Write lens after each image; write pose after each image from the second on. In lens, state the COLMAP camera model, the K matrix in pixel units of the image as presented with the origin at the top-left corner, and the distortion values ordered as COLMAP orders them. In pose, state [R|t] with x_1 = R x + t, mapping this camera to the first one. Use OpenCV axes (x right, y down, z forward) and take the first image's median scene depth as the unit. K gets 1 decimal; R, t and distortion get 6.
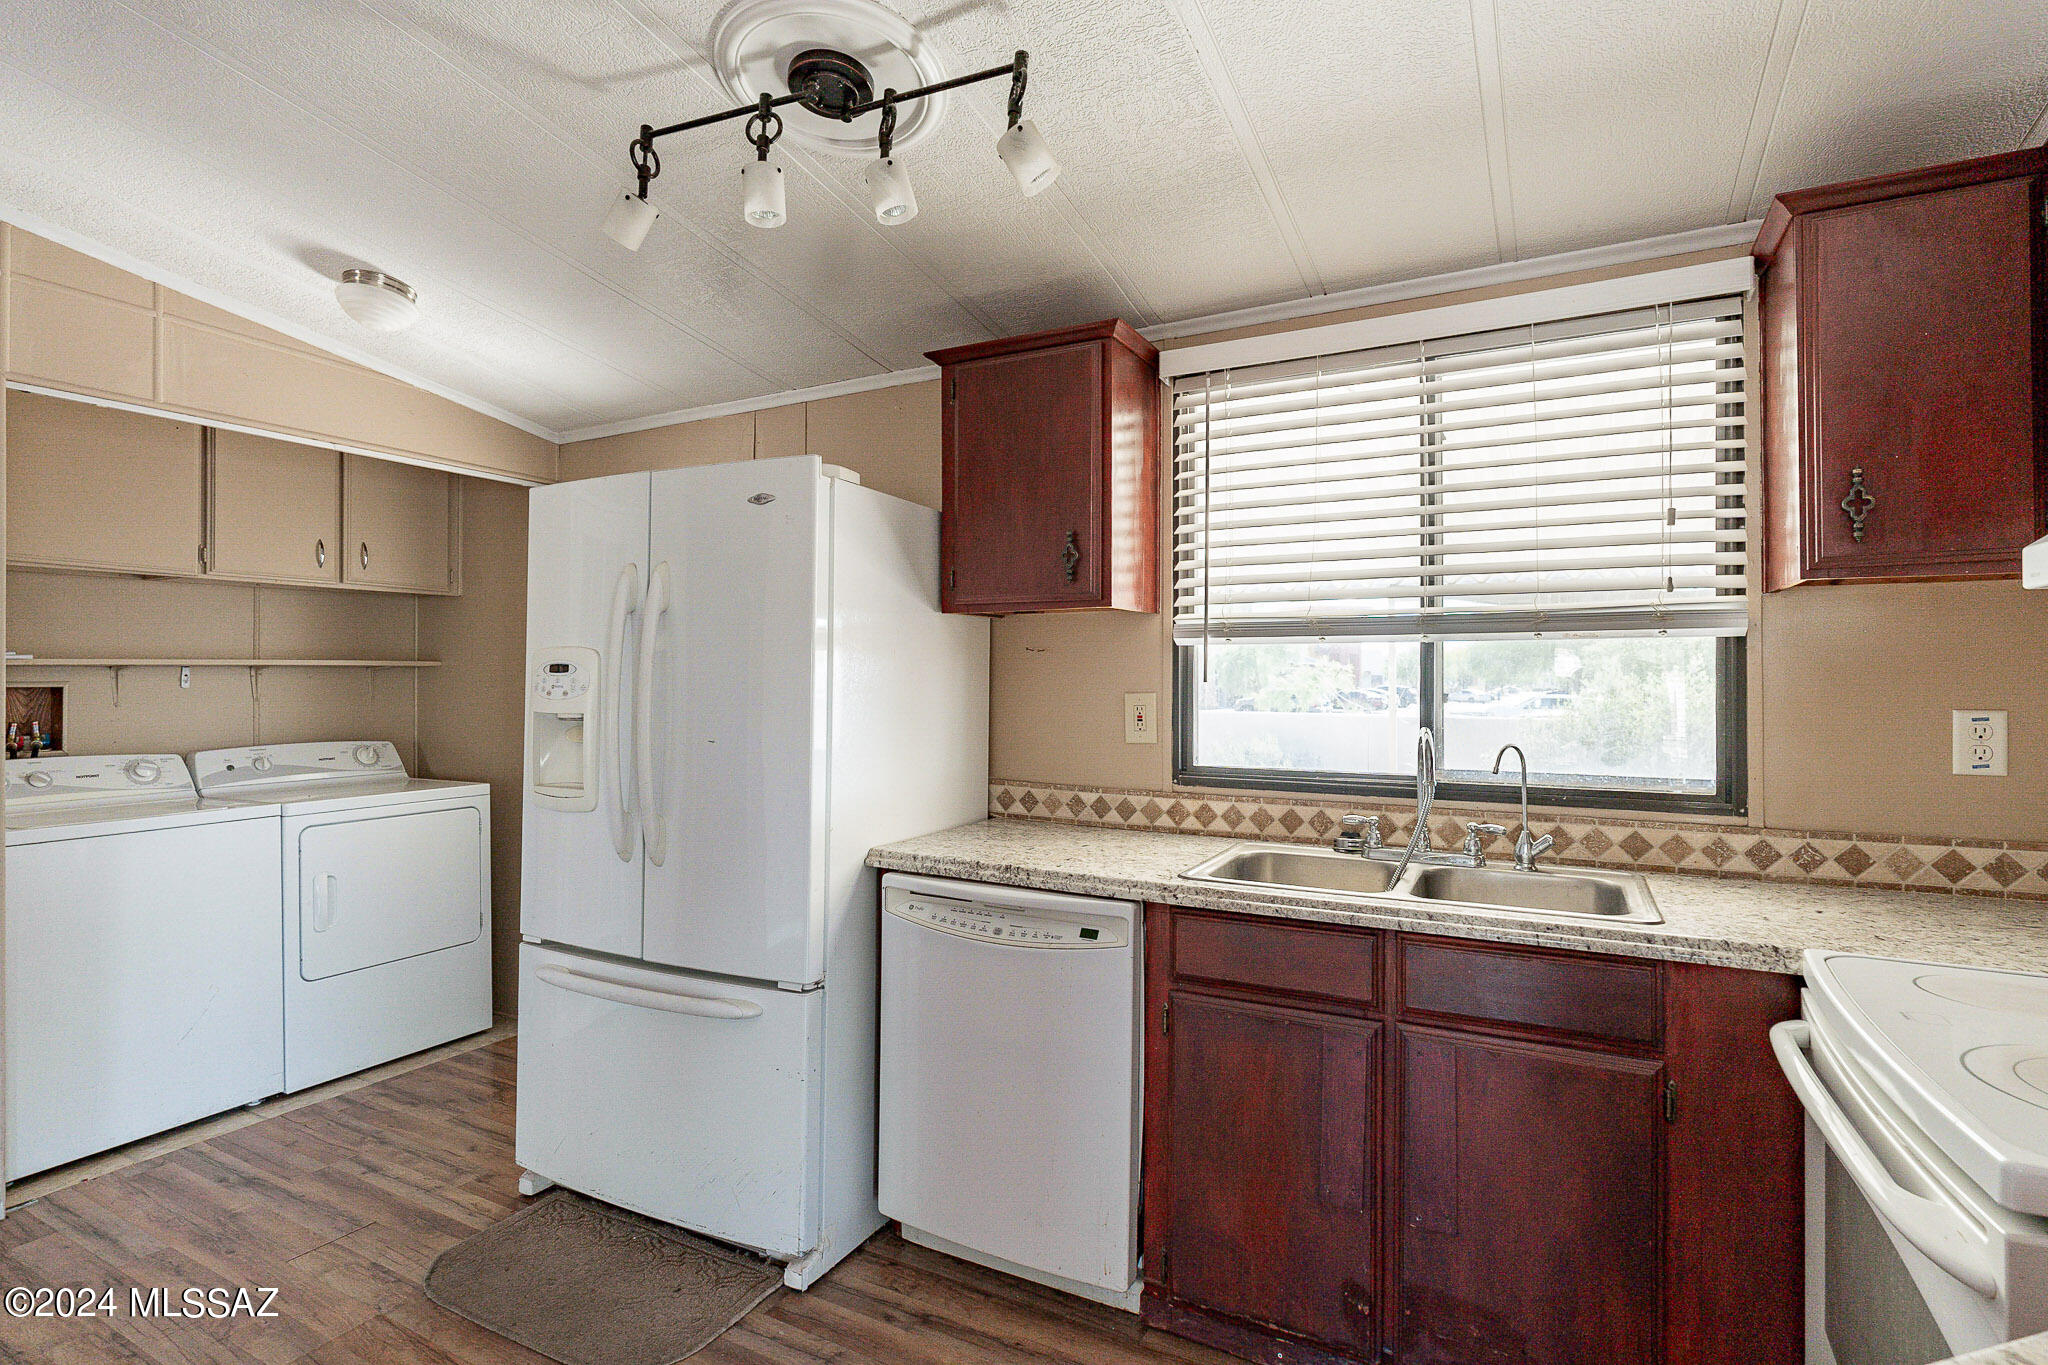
lens RADIAL K [[1023.4, 0, 1029.3], [0, 1023.4, 682.7], [0, 0, 1]] dist [0.004622, 0.000387]
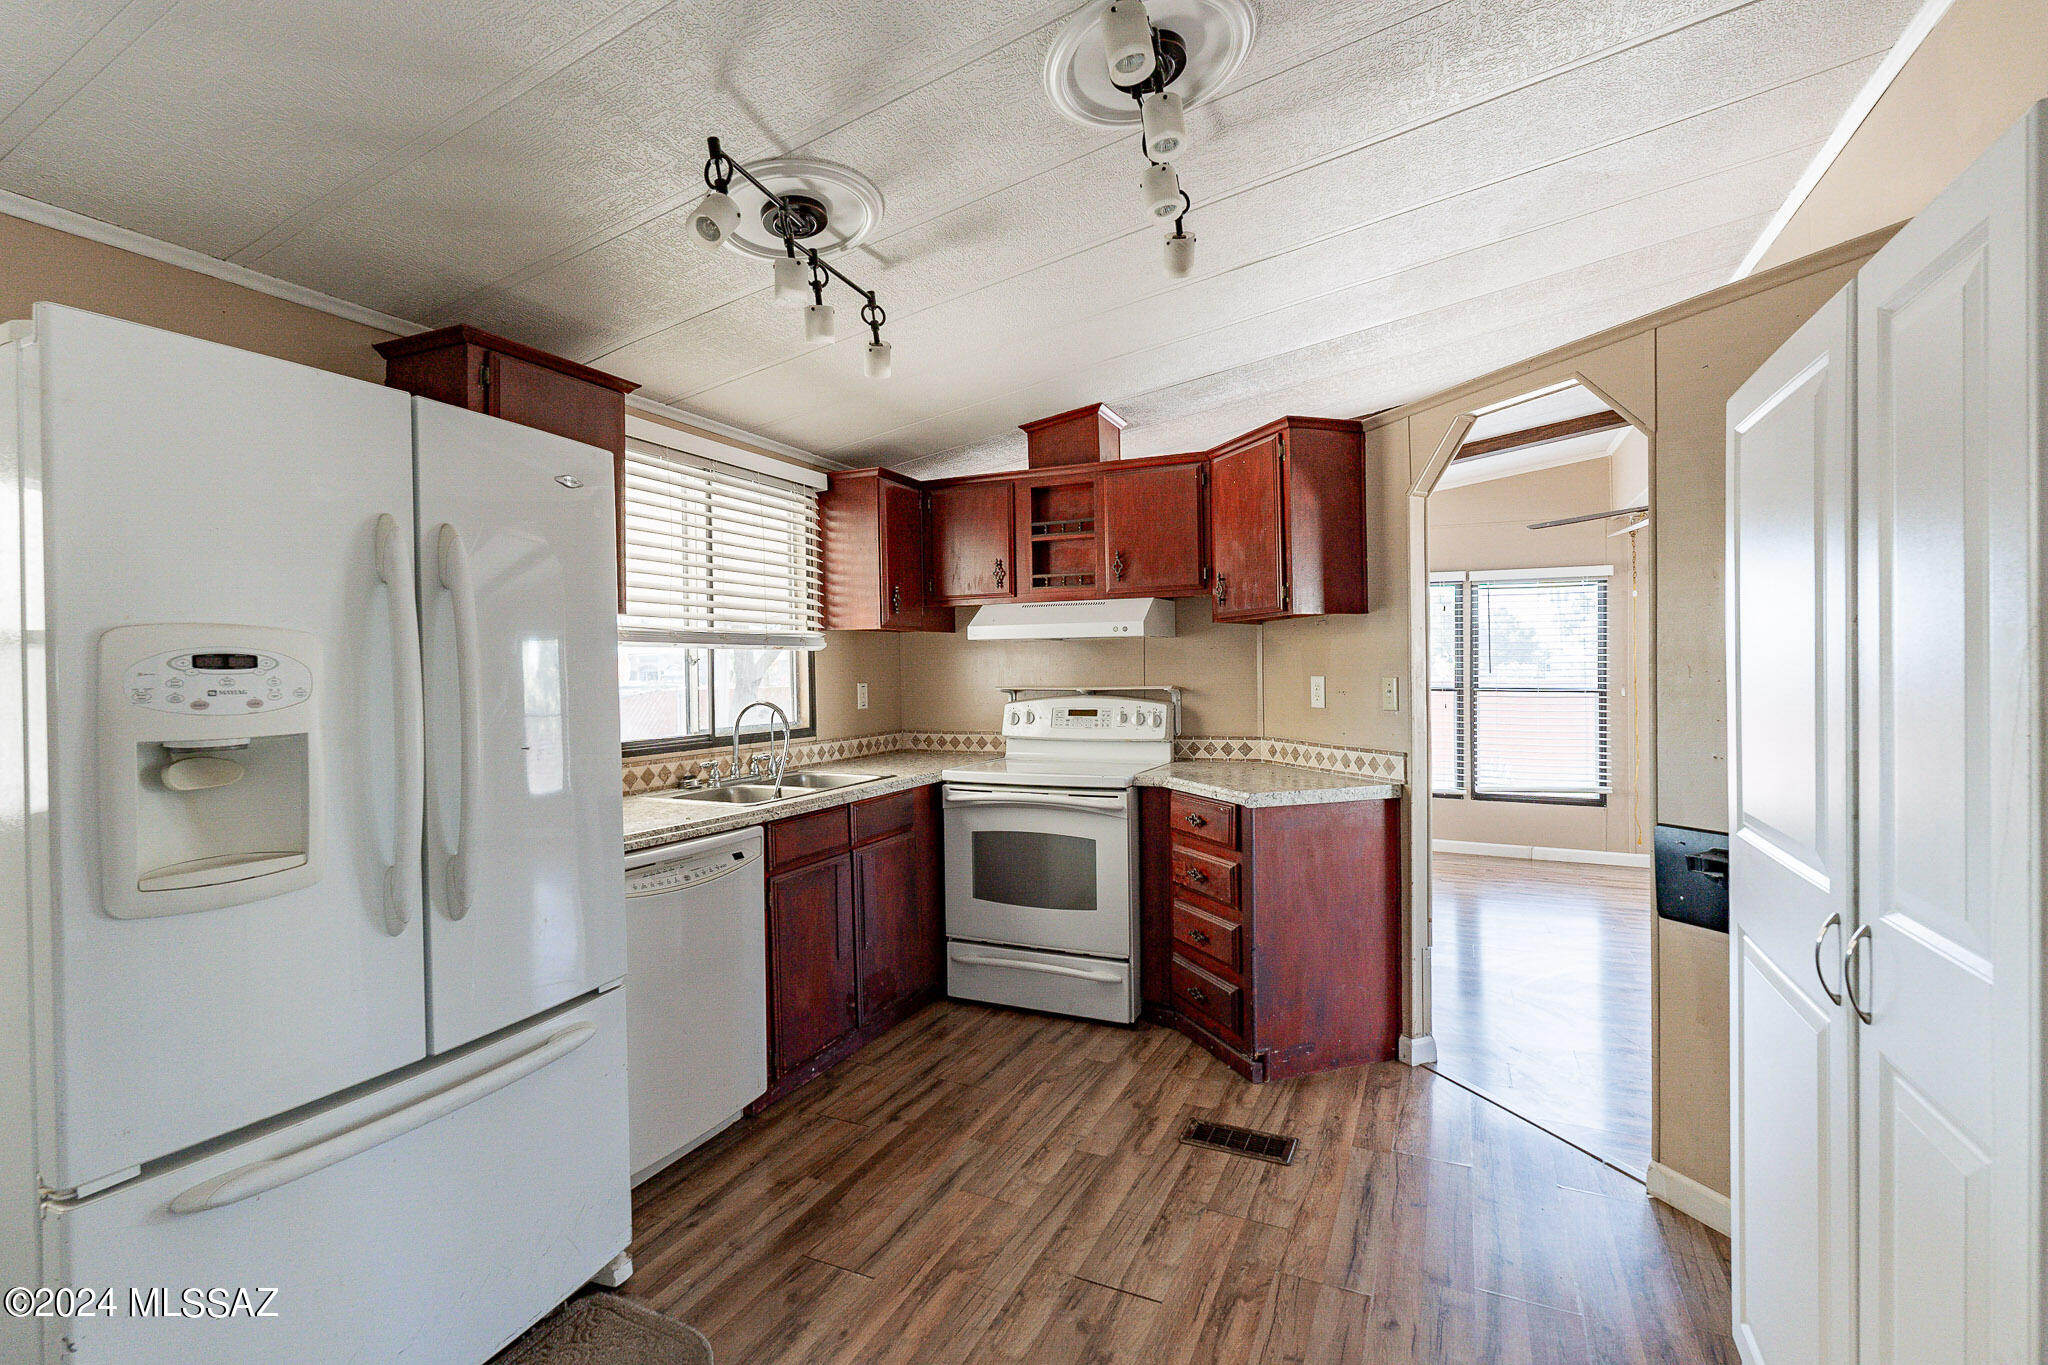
lens RADIAL K [[917.6, 0, 1030.2], [0, 917.6, 673.4], [0, 0, 1]] dist [0.017328, 0.000227]
pose [[-0.069355, -0.005875, 0.997575, -1.161474], [0.014830, 0.999866, 0.006920, -0.004819], [-0.997482, 0.015274, -0.069259, 0.658657]]
